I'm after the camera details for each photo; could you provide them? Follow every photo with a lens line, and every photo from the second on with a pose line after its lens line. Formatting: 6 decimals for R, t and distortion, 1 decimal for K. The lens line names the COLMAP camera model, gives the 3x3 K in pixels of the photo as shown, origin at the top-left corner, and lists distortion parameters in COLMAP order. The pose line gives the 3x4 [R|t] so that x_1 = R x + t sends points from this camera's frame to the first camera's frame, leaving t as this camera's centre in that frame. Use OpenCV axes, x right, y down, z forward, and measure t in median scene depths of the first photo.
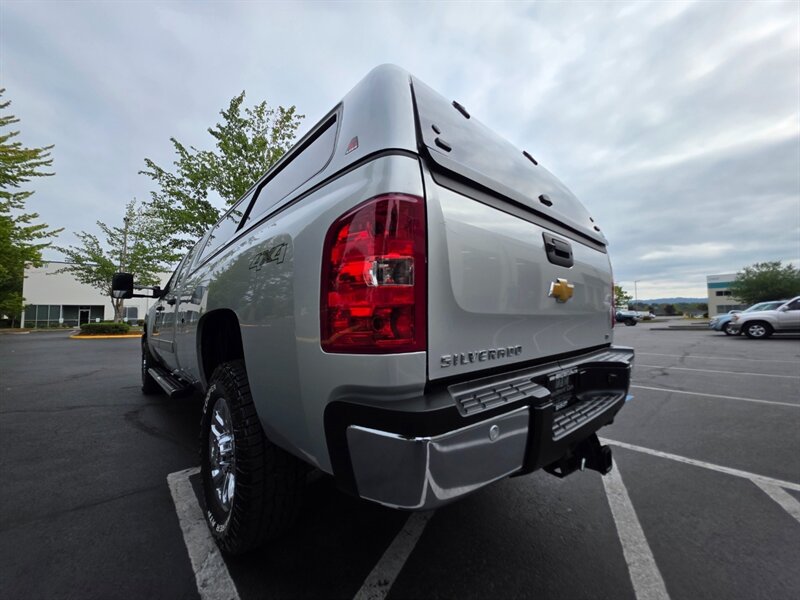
lens RADIAL K [[318.4, 0, 400.0], [0, 318.4, 300.0], [0, 0, 1]] dist [0.003153, -0.000292]
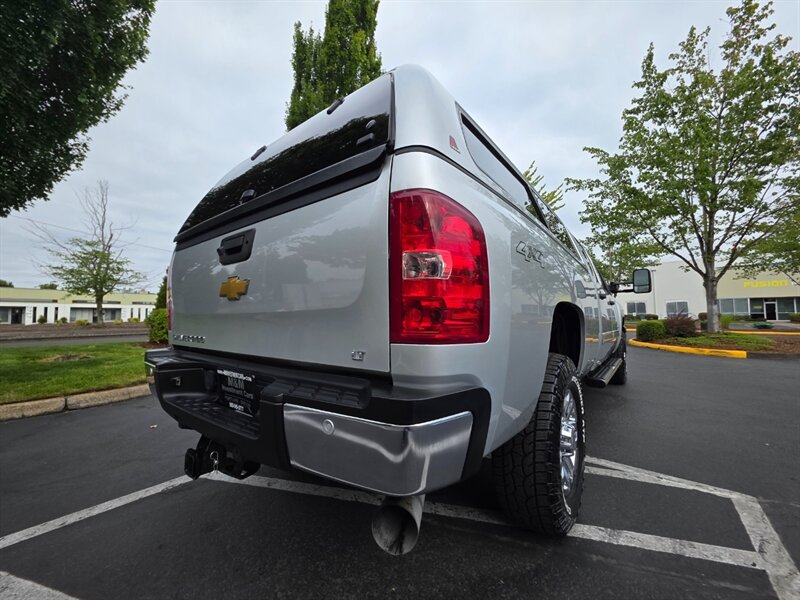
lens RADIAL K [[318.4, 0, 400.0], [0, 318.4, 300.0], [0, 0, 1]] dist [0.003153, -0.000292]
pose [[0.176769, -0.043964, -0.983270, 0.982069], [0.060755, 0.997584, -0.033682, 0.044720], [0.982375, -0.053784, 0.179013, 0.836073]]
